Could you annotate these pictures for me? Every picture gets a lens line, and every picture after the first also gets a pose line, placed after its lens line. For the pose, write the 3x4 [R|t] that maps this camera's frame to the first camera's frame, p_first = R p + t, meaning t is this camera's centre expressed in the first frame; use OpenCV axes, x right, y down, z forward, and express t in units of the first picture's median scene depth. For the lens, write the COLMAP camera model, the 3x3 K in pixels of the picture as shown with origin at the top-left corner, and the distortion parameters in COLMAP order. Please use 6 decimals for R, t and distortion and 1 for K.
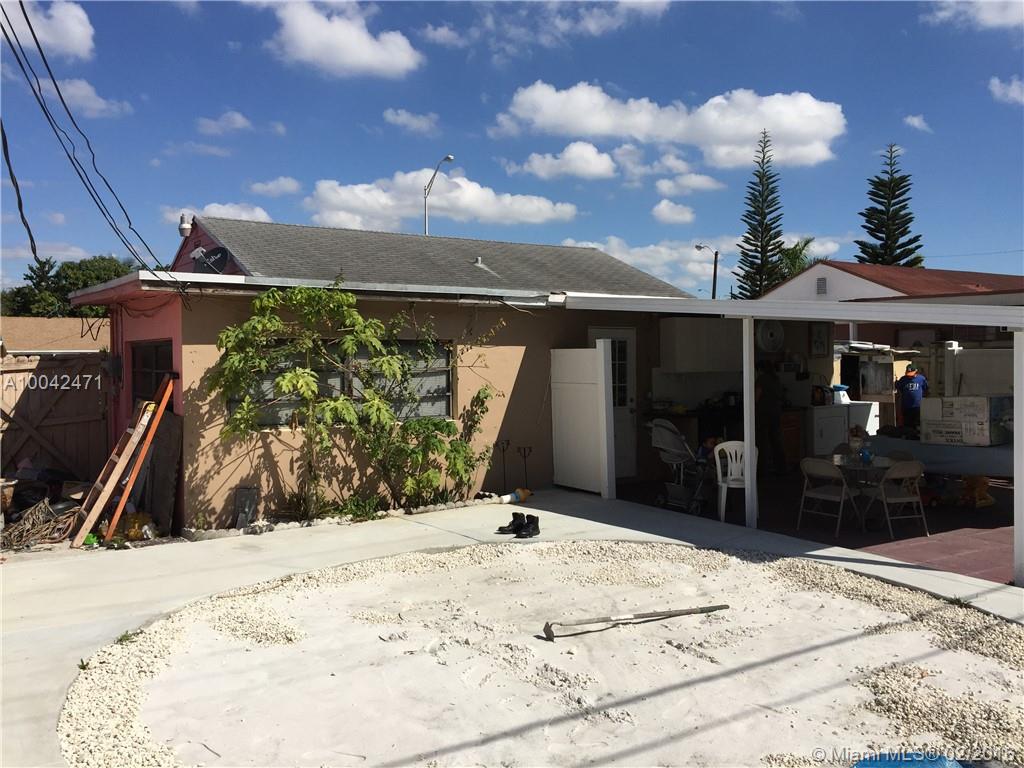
lens RADIAL K [[872.0, 0, 512.0], [0, 872.0, 384.0], [0, 0, 1]] dist [-0.004169, 0.001302]
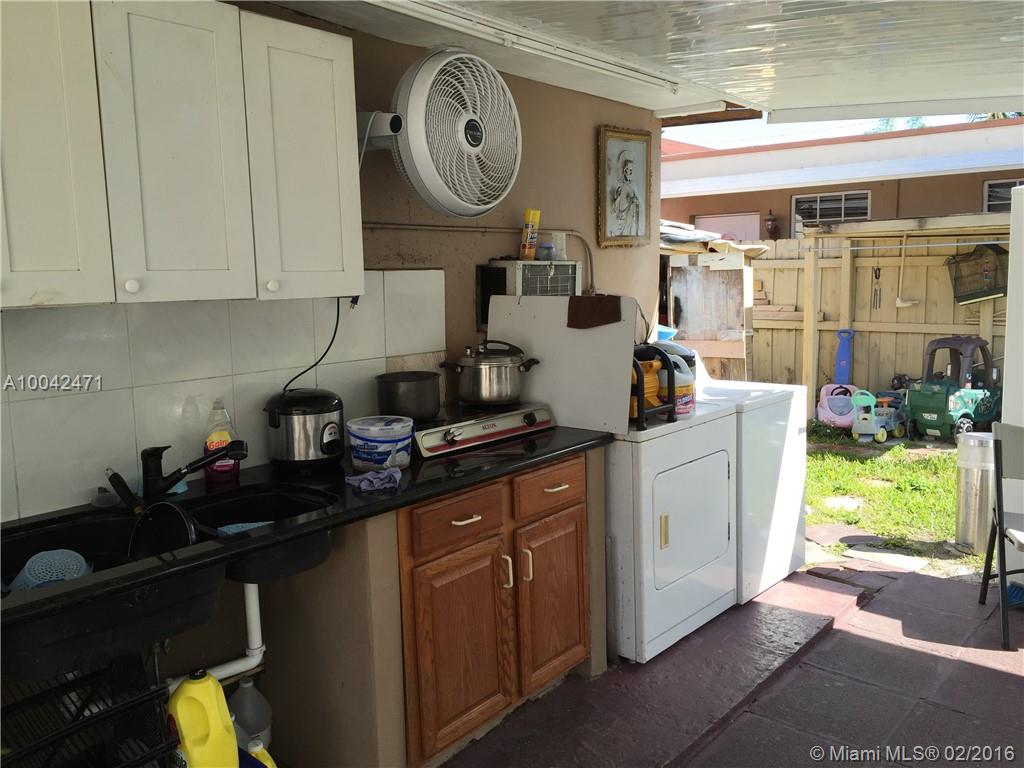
lens RADIAL K [[872.0, 0, 512.0], [0, 872.0, 384.0], [0, 0, 1]] dist [-0.004169, 0.001302]
pose [[0.947440, -0.046004, 0.316608, 0.221456], [0.016608, 0.995346, 0.094927, -0.012331], [-0.319501, -0.084680, 0.943795, 0.740660]]
